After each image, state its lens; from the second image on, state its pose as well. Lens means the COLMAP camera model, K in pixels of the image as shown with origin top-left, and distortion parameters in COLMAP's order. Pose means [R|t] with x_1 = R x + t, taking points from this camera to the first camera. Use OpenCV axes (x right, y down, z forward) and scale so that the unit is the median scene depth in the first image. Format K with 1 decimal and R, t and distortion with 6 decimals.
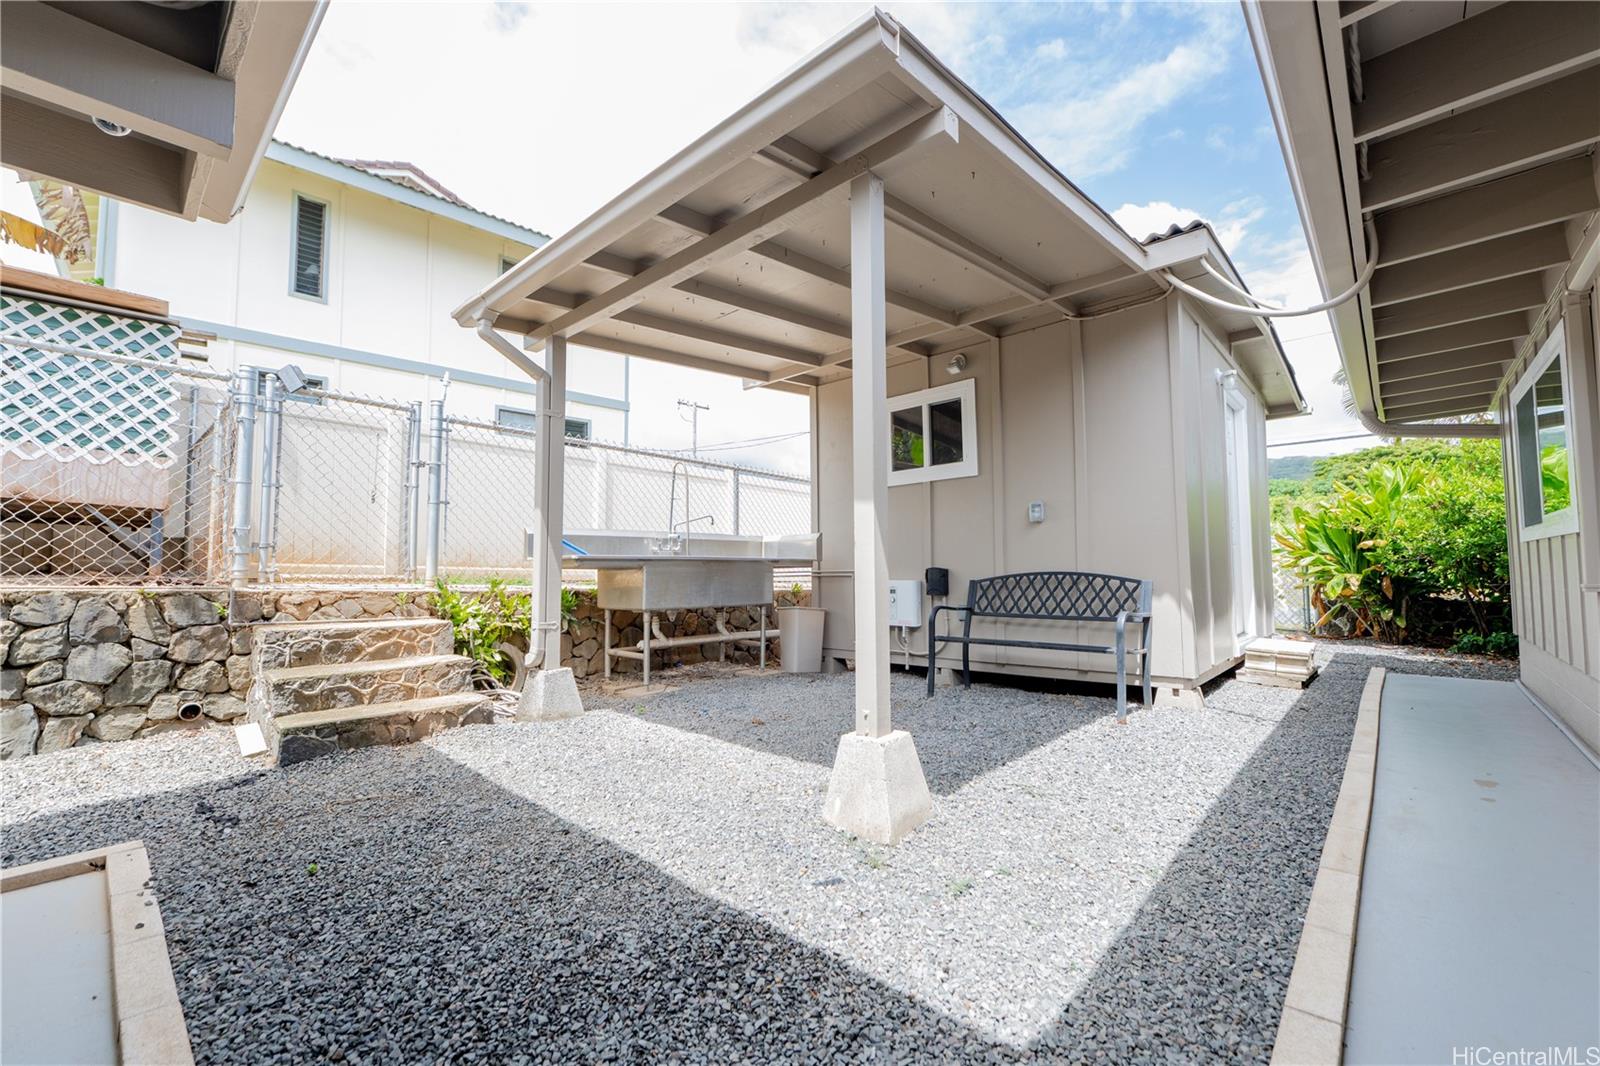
lens RADIAL K [[649.2, 0, 810.4], [0, 649.2, 536.2], [0, 0, 1]] dist [0.006997, -0.000956]
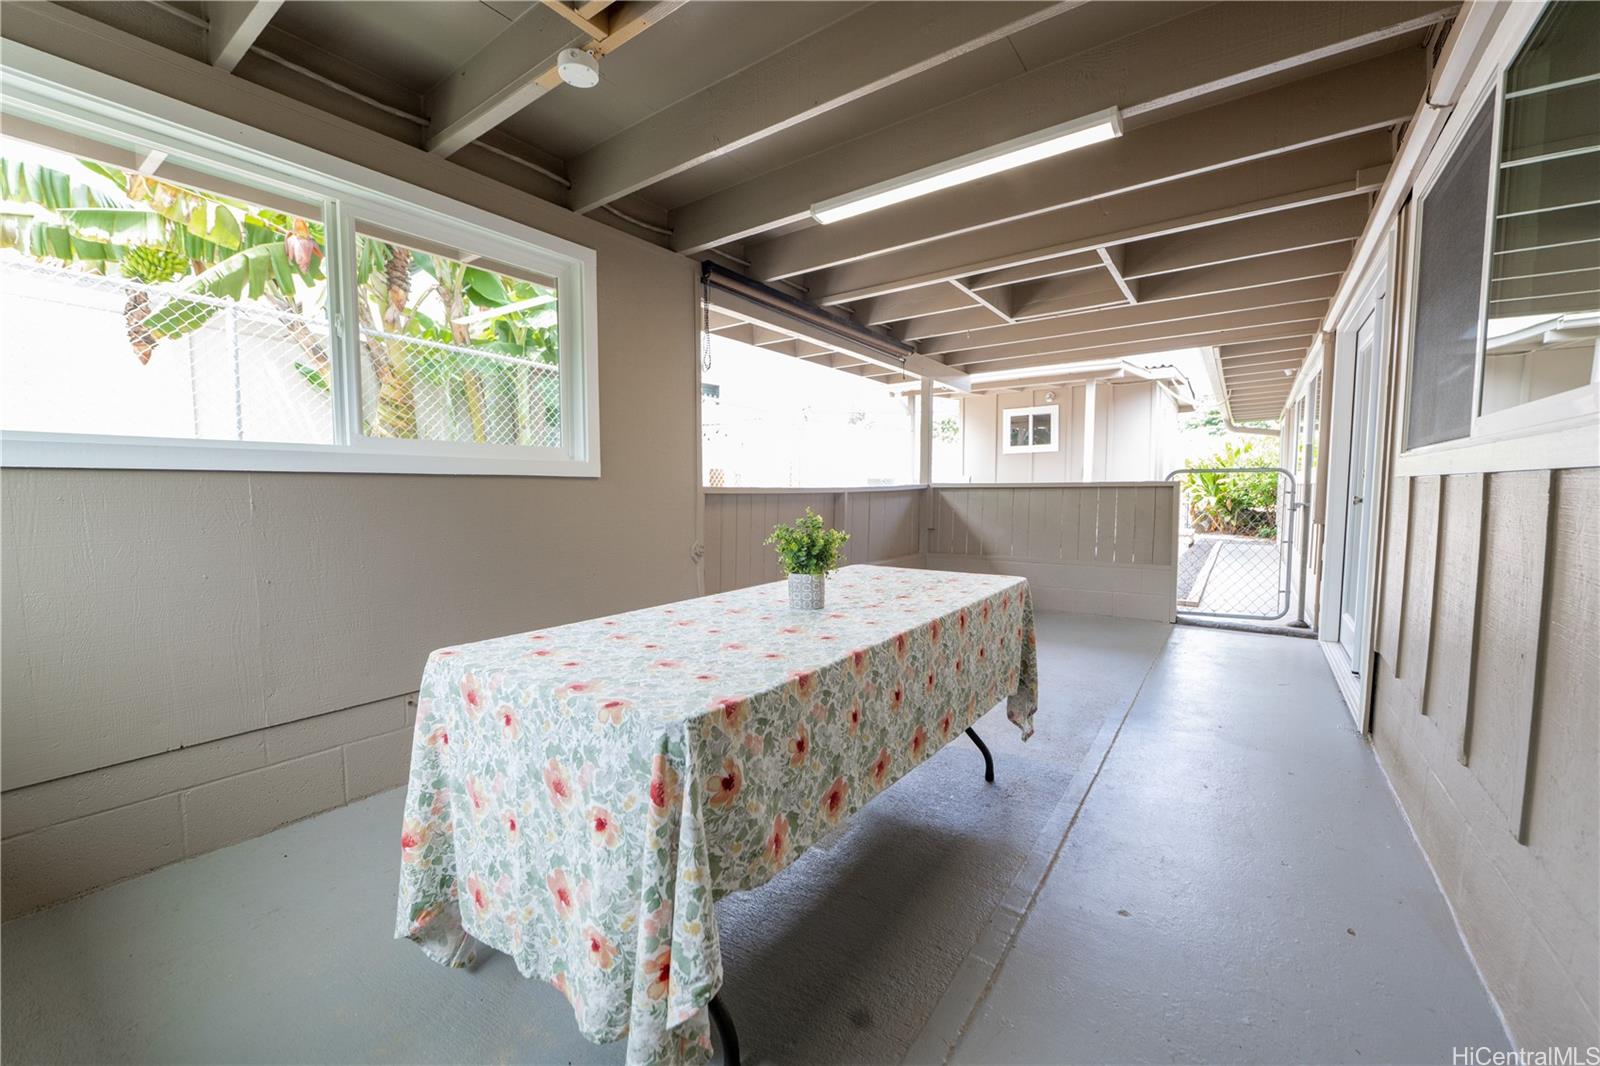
lens RADIAL K [[649.2, 0, 788.3], [0, 649.2, 531.7], [0, 0, 1]] dist [0.006997, -0.000956]
pose [[0.993009, -0.001237, 0.118030, -0.612940], [-0.012871, 0.992848, 0.118687, -0.050603], [-0.117332, -0.119377, 0.985892, -0.728501]]
